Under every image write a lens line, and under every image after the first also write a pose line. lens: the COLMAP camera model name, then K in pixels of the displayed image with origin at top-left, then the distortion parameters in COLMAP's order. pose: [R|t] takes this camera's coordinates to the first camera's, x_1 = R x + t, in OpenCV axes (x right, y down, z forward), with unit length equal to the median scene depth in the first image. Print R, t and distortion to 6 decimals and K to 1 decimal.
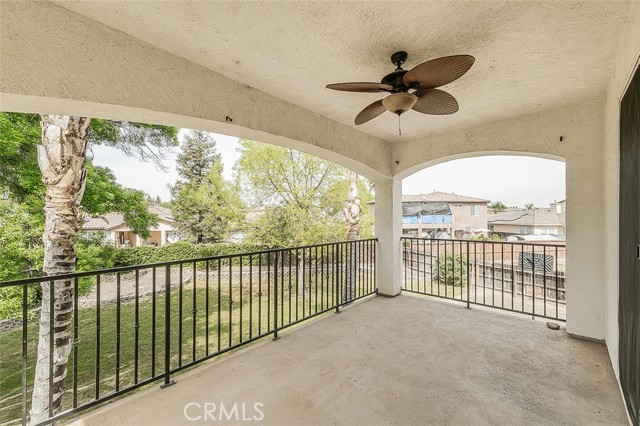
lens RADIAL K [[278.3, 0, 336.7], [0, 278.3, 210.0], [0, 0, 1]] dist [-0.001575, 0.000025]
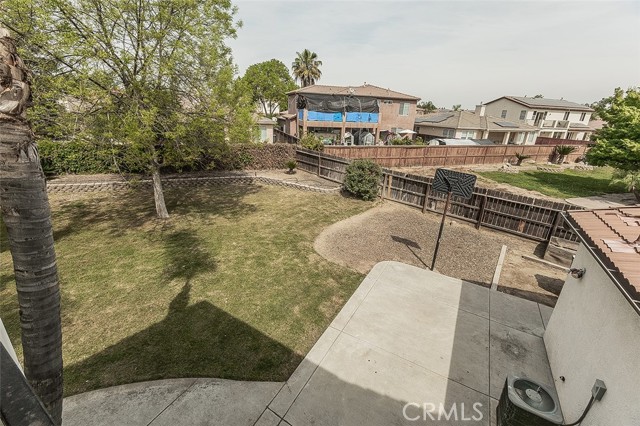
lens RADIAL K [[278.3, 0, 336.7], [0, 278.3, 210.0], [0, 0, 1]] dist [-0.001575, 0.000025]
pose [[0.974007, -0.031963, 0.224253, 0.068405], [-0.050040, 0.935175, 0.350633, 0.001815], [-0.220923, -0.352741, 0.909267, 0.101657]]
